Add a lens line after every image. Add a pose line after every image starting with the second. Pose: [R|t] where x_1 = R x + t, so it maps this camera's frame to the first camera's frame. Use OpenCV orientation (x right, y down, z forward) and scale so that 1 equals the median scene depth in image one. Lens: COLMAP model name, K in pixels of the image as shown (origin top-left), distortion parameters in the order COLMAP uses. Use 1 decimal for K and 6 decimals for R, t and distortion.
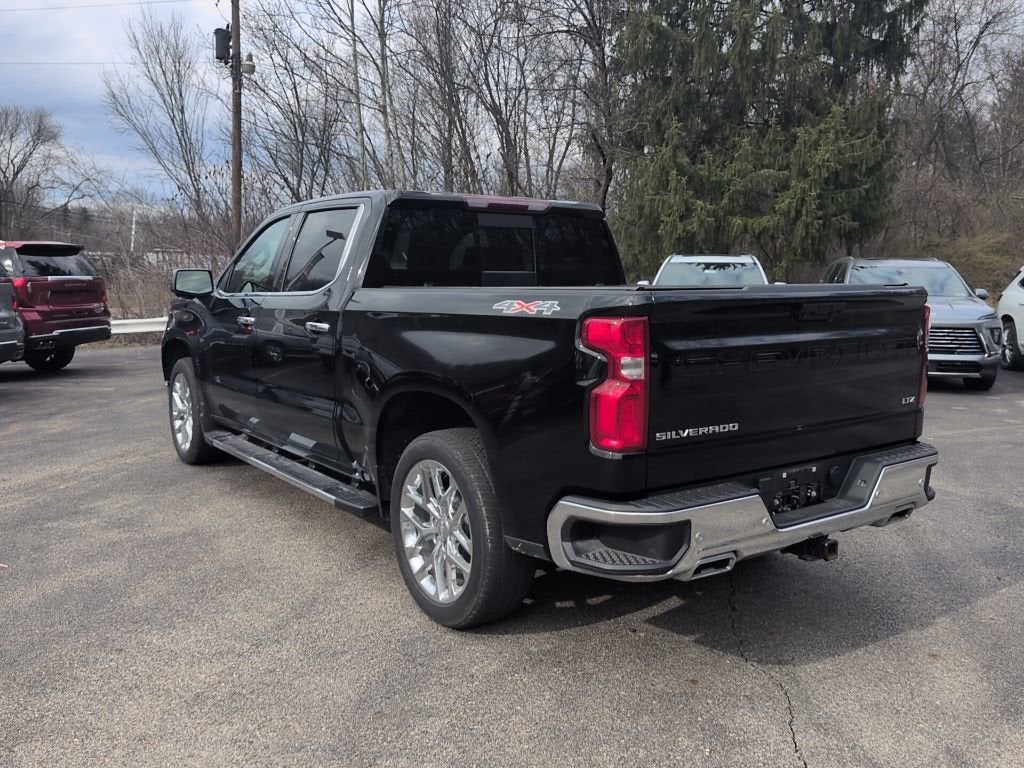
lens RADIAL K [[860.3, 0, 514.7], [0, 860.3, 378.7], [0, 0, 1]] dist [0.097381, -0.196784]
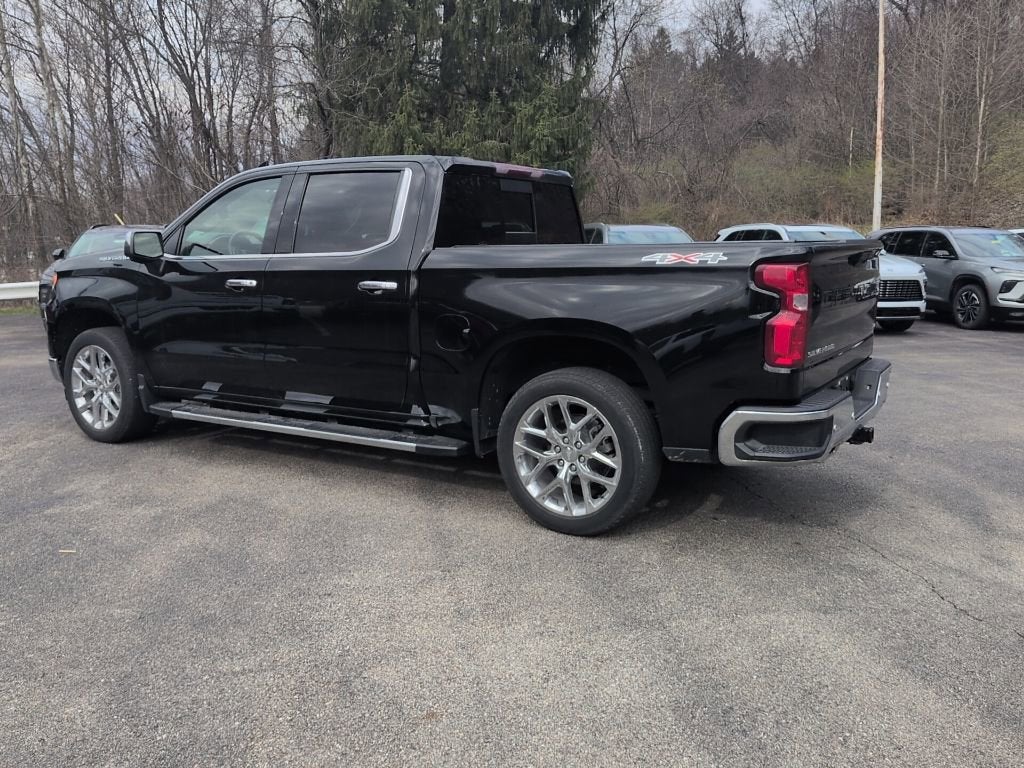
lens RADIAL K [[860.3, 0, 514.7], [0, 860.3, 378.7], [0, 0, 1]] dist [0.097381, -0.196784]
pose [[0.925920, -0.065676, 0.371967, -0.574553], [0.051411, 0.997516, 0.048150, 0.013325], [-0.374205, -0.025460, 0.926996, -0.042894]]
